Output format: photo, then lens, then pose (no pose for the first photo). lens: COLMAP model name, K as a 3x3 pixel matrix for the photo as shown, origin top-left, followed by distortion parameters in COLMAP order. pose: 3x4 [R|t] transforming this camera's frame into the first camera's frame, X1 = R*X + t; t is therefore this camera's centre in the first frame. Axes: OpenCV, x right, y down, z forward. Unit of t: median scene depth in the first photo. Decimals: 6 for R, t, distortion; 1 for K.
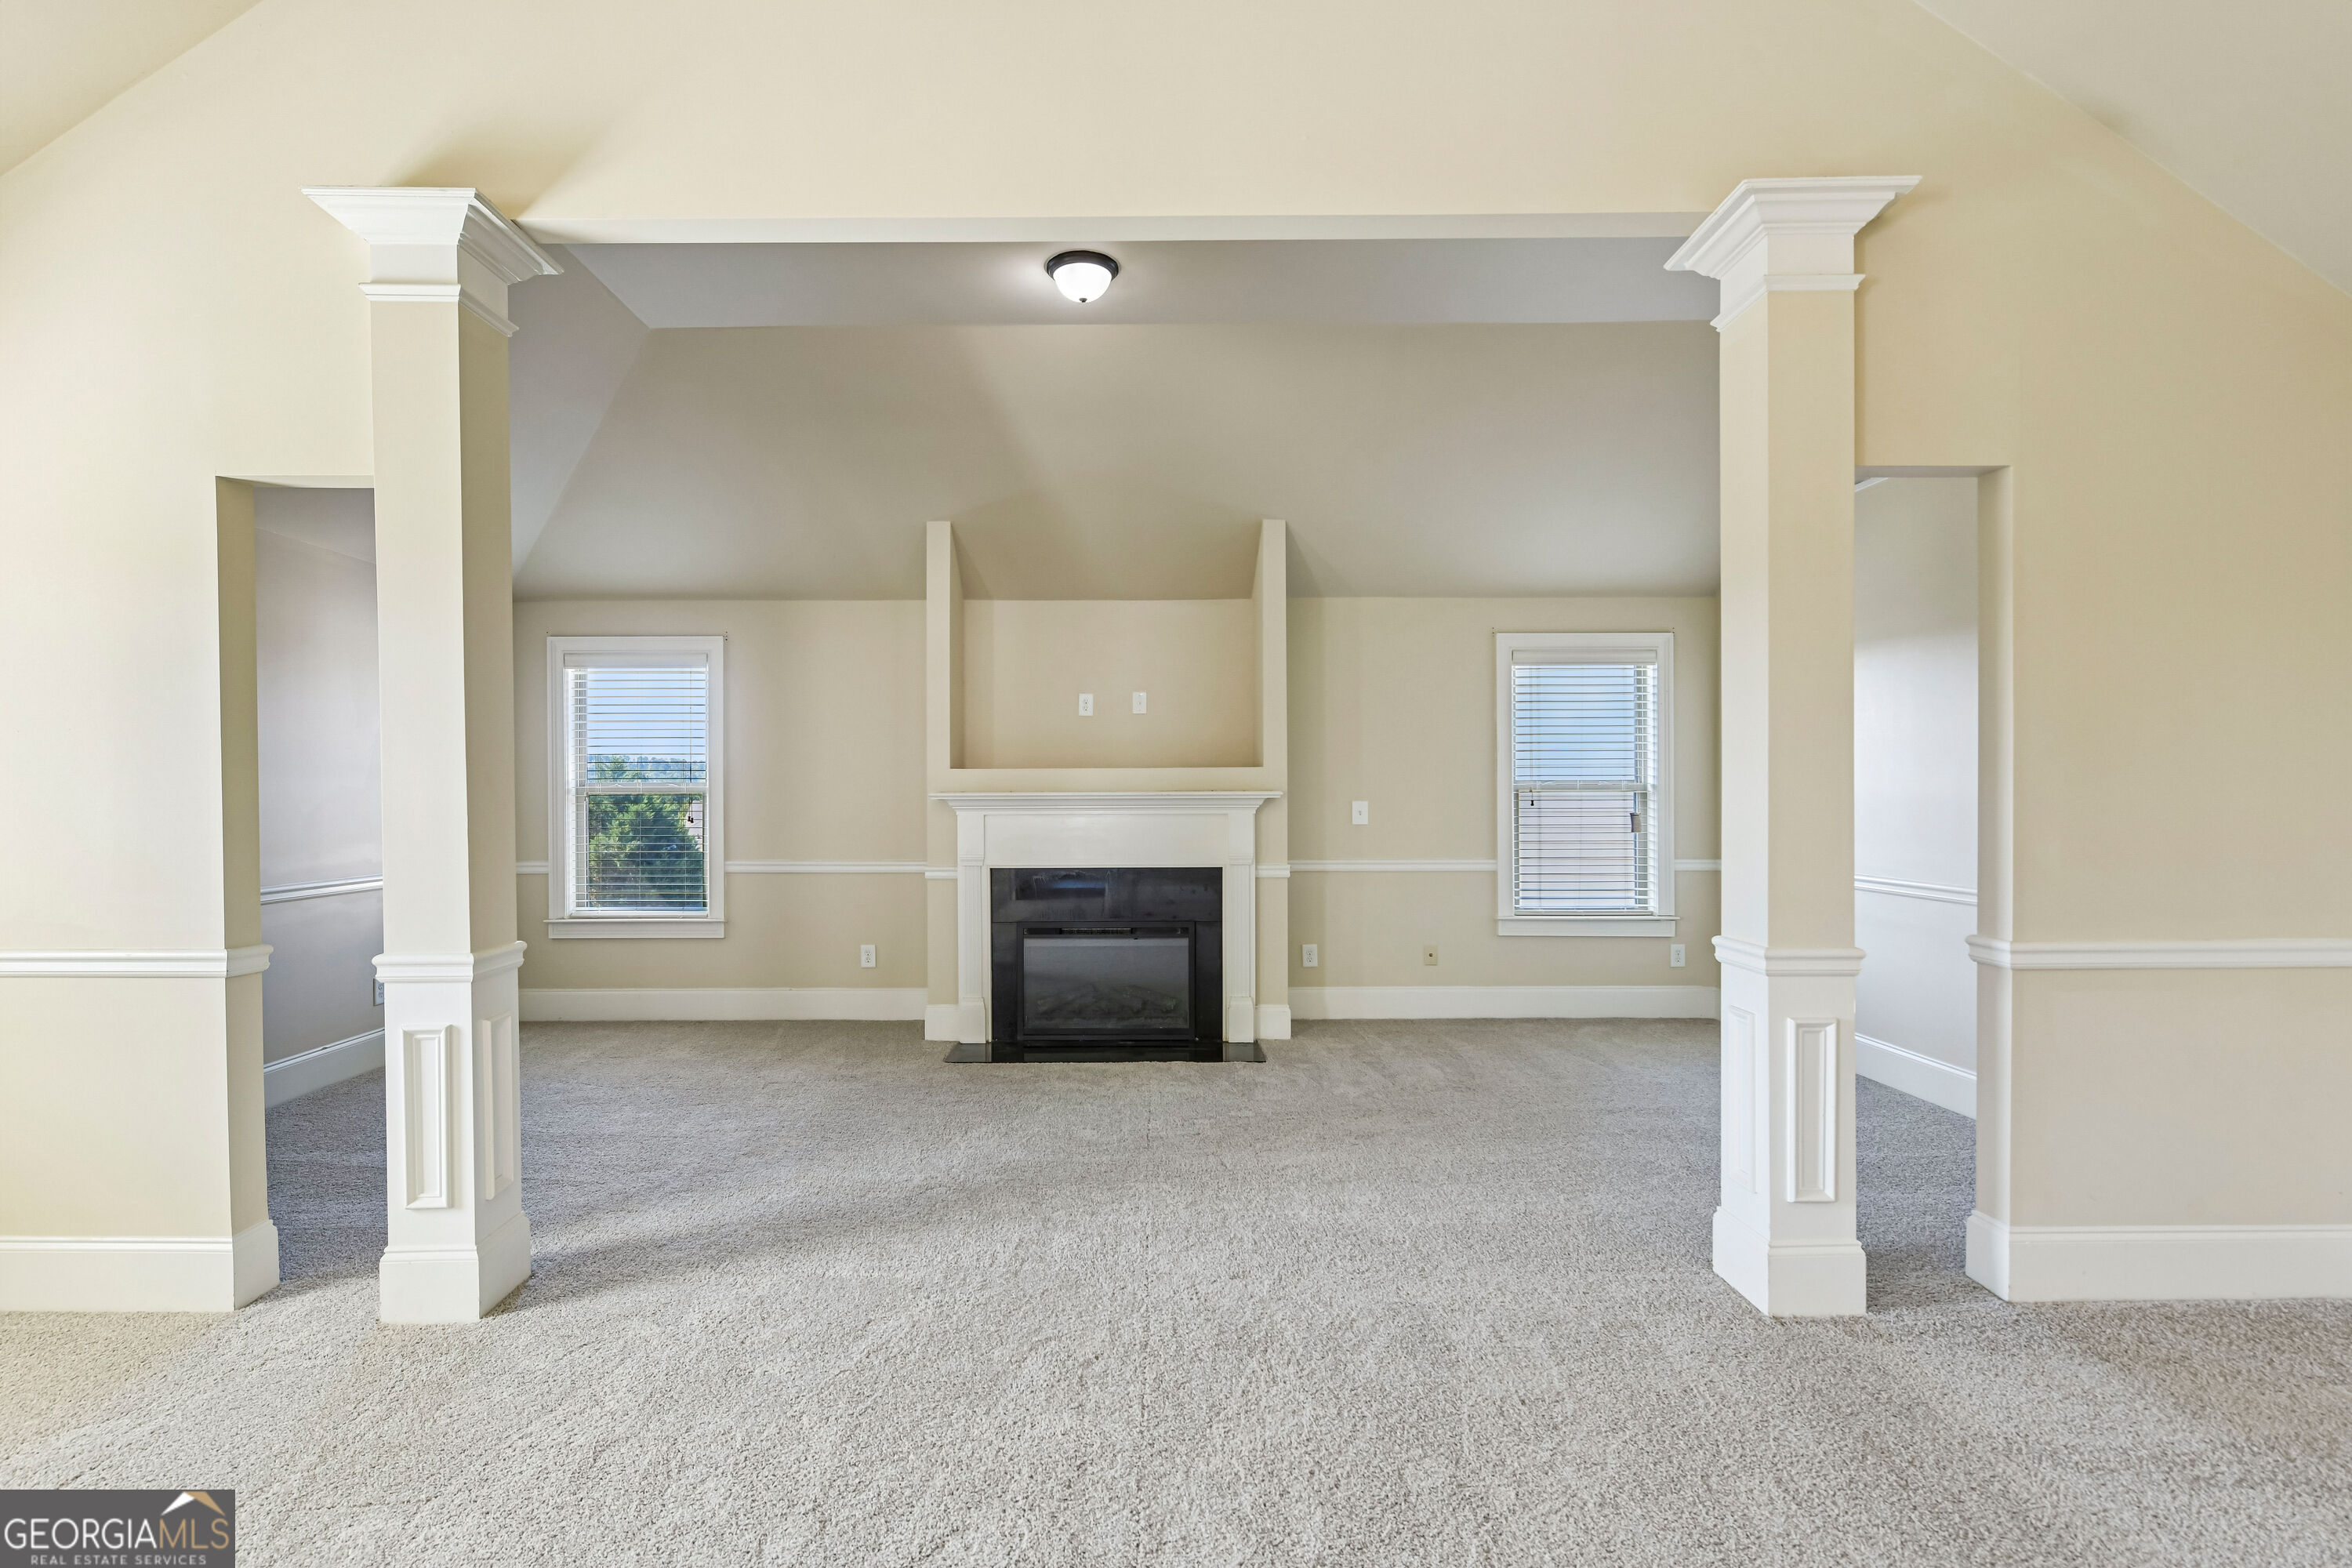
lens RADIAL K [[1176.2, 0, 1170.3], [0, 1176.2, 791.2], [0, 0, 1]] dist [-0.001624, 0.000120]
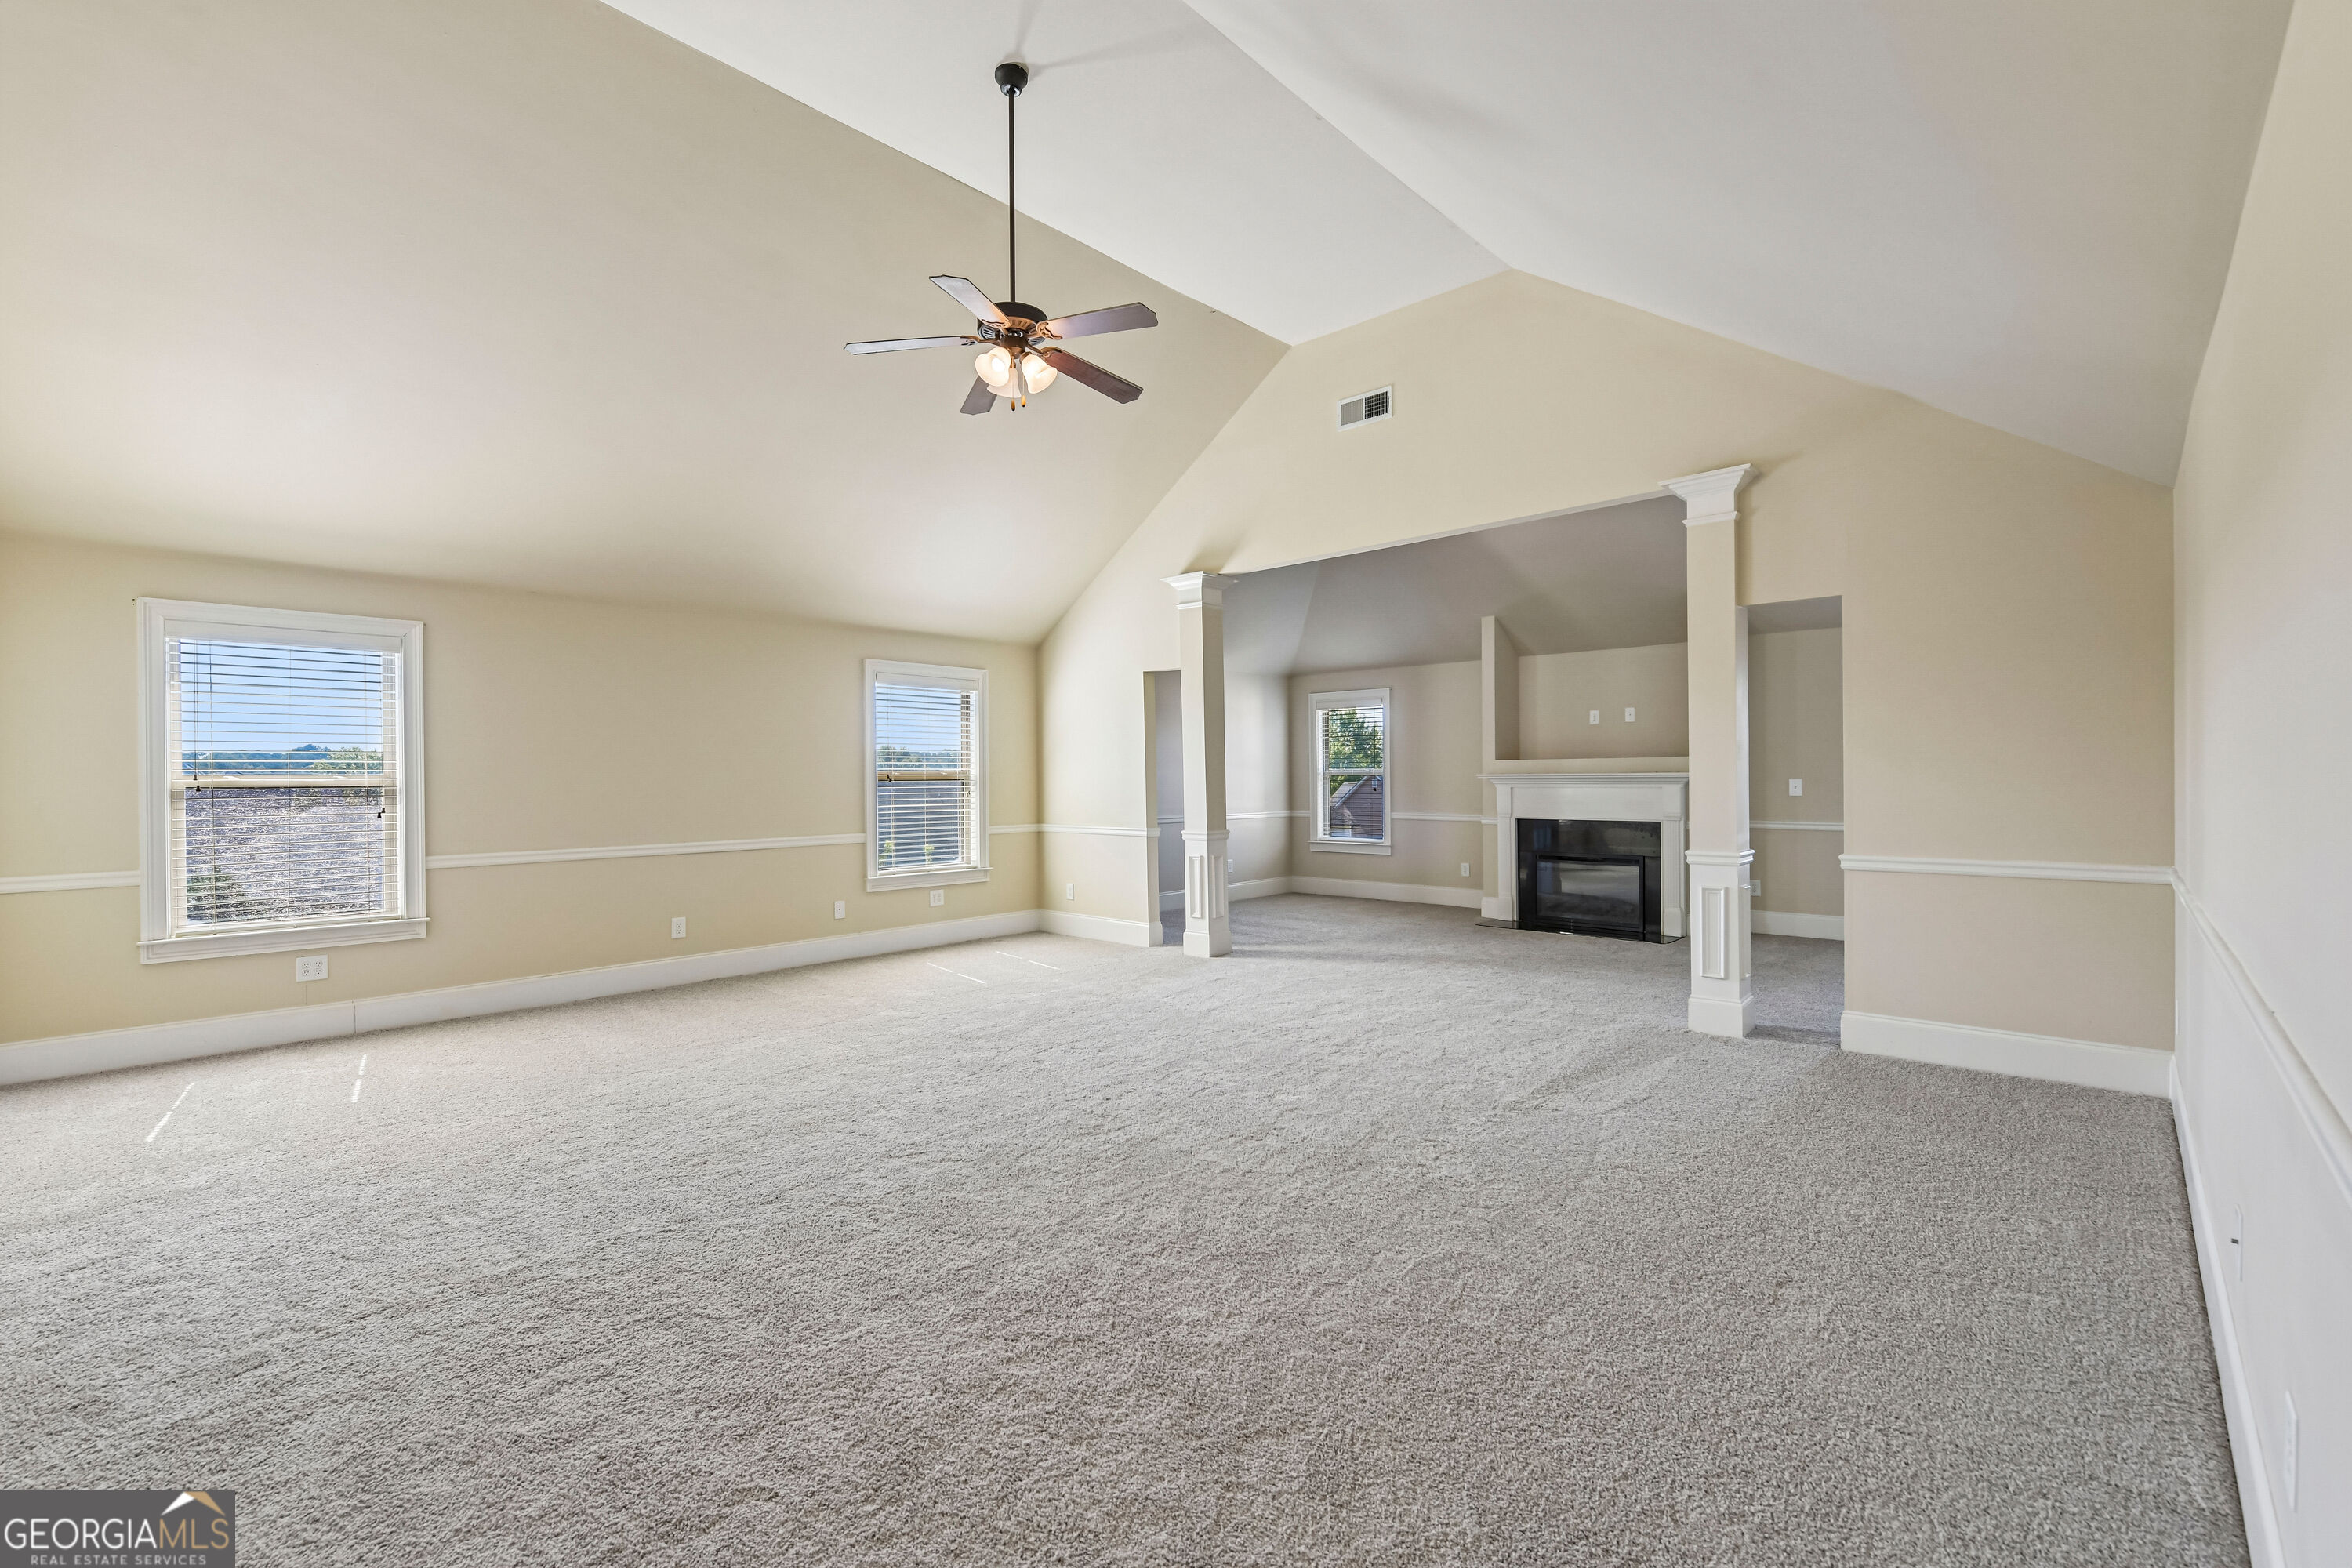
lens RADIAL K [[1014.5, 0, 1162.6], [0, 1014.5, 784.6], [0, 0, 1]] dist [-0.001188, -0.000216]
pose [[0.728029, 0.002844, -0.685541, 0.475558], [0.005740, 0.999931, 0.010243, -0.001354], [0.685523, -0.011392, 0.727962, -0.408023]]
